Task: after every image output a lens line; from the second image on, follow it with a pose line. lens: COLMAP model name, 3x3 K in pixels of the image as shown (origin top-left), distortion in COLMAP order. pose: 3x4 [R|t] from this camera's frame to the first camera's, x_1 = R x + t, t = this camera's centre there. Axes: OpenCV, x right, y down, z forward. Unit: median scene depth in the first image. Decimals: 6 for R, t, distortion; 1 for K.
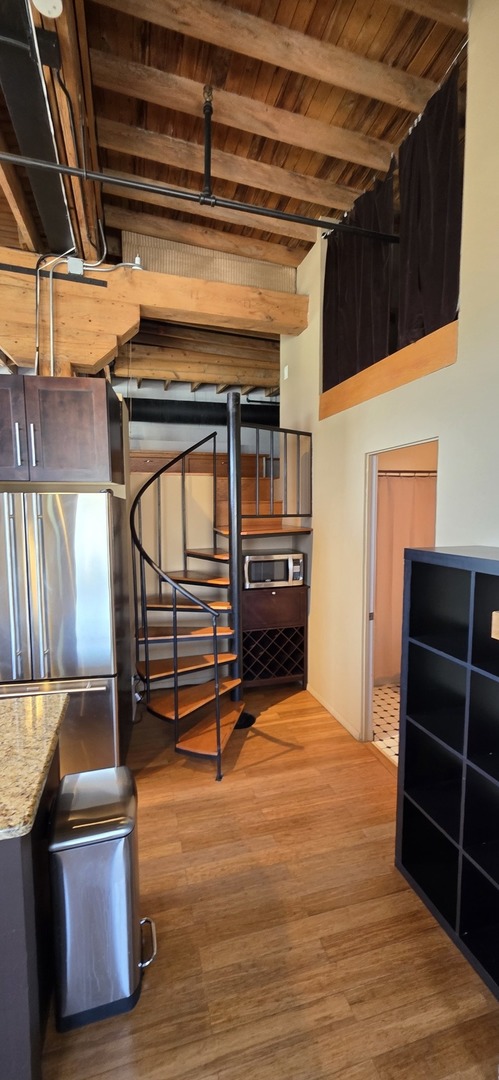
lens RADIAL K [[435.0, 0, 245.9], [0, 435.0, 551.0], [0, 0, 1]] dist [-0.000442, 0.001098]
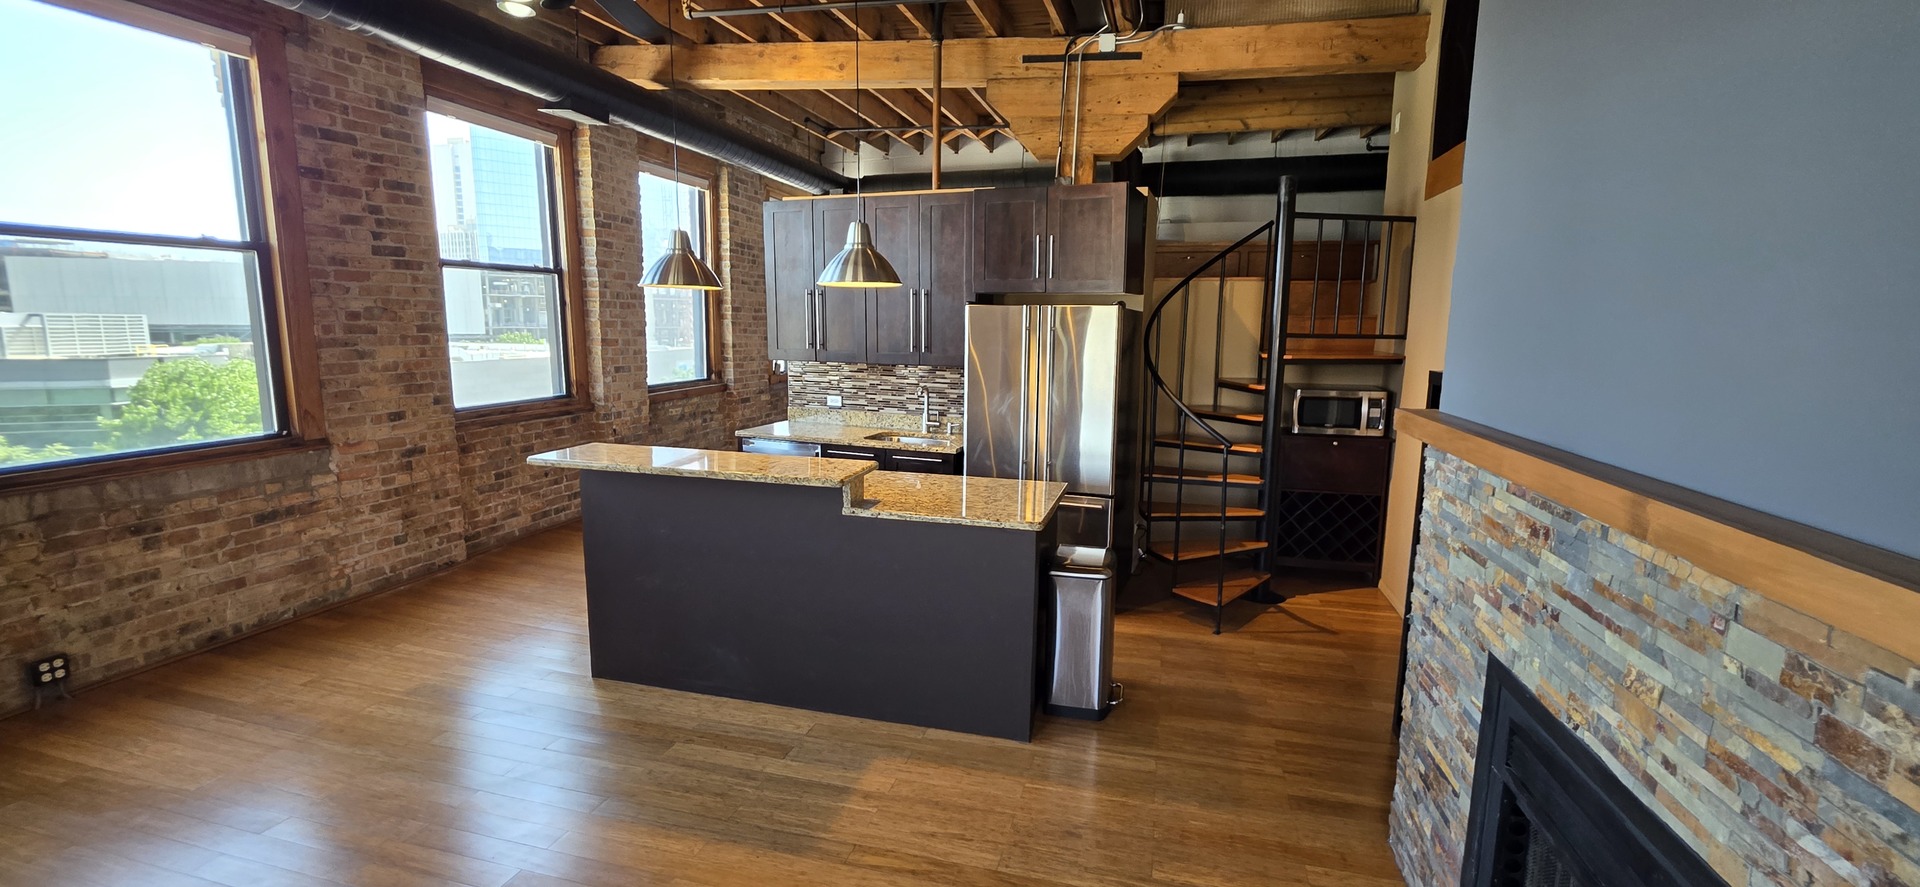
lens RADIAL K [[773.3, 0, 971.4], [0, 773.3, 443.4], [0, 0, 1]] dist [-0.000442, 0.001098]
pose [[0.867644, 0.089744, -0.489019, 0.170645], [-0.064273, 0.995567, 0.068669, 0.047802], [0.493014, -0.028150, 0.869566, -0.426577]]
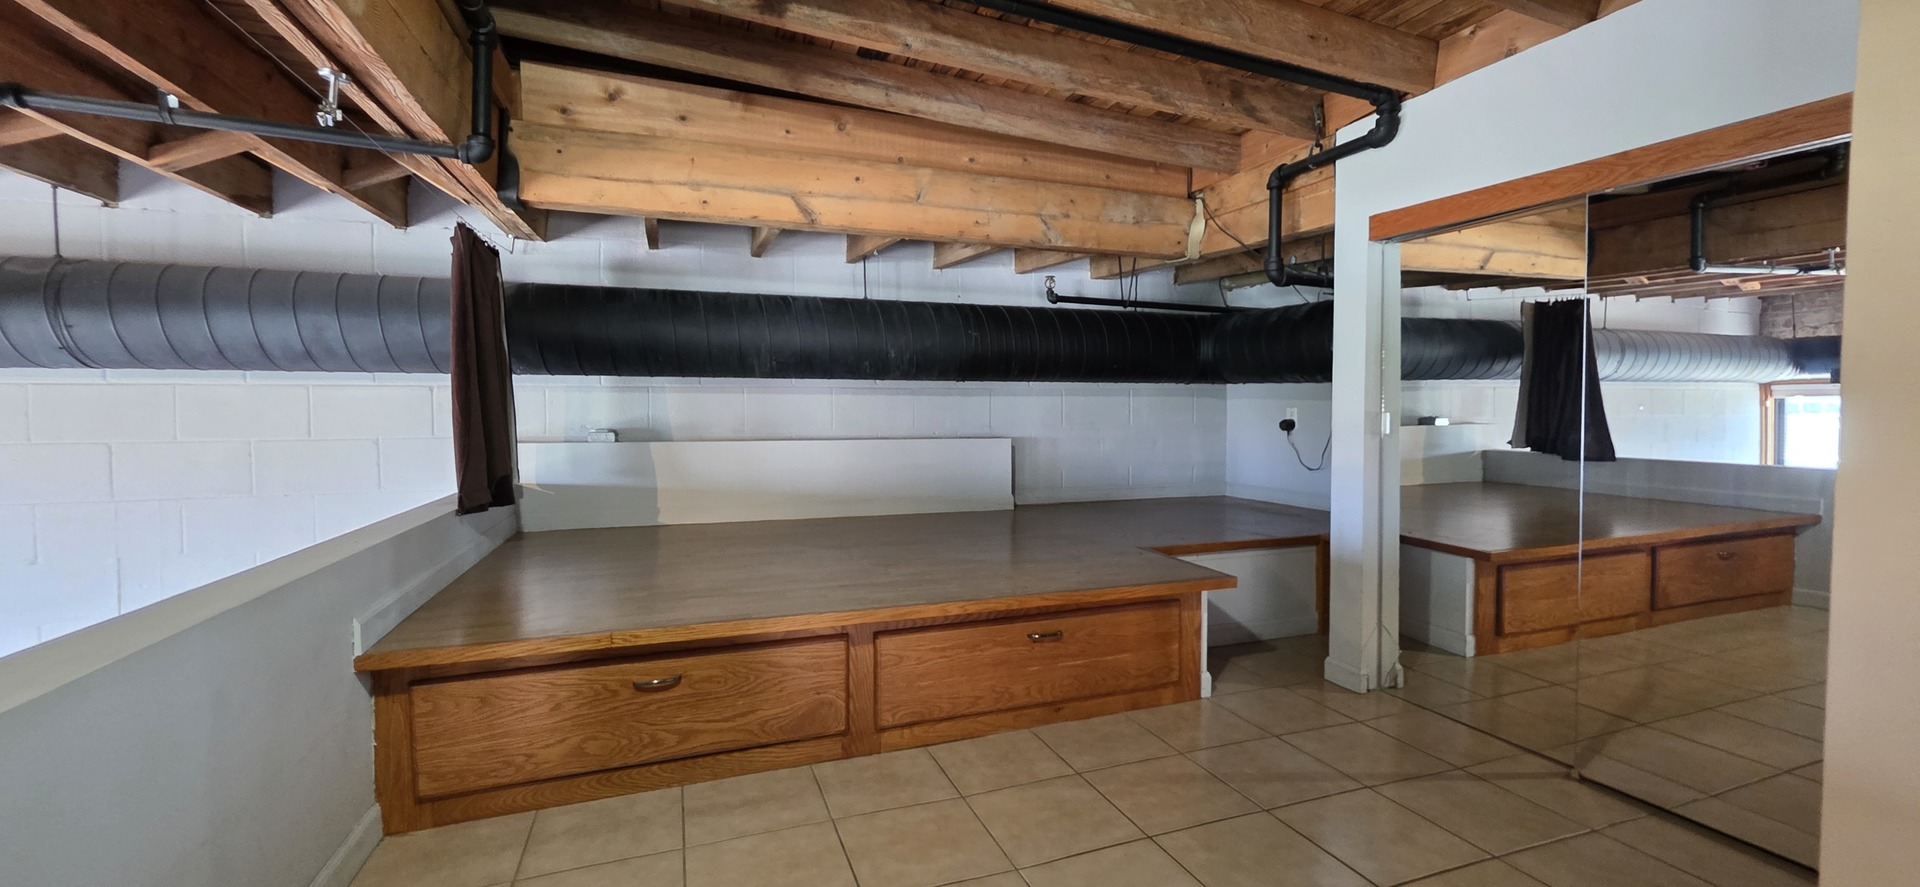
lens RADIAL K [[773.3, 0, 968.9], [0, 773.3, 441.5], [0, 0, 1]] dist [-0.000442, 0.001098]
pose [[0.994717, -0.007891, 0.102347, -0.195588], [0.014724, 0.997699, -0.066185, -0.421811], [-0.101589, 0.067343, 0.992544, 0.983411]]
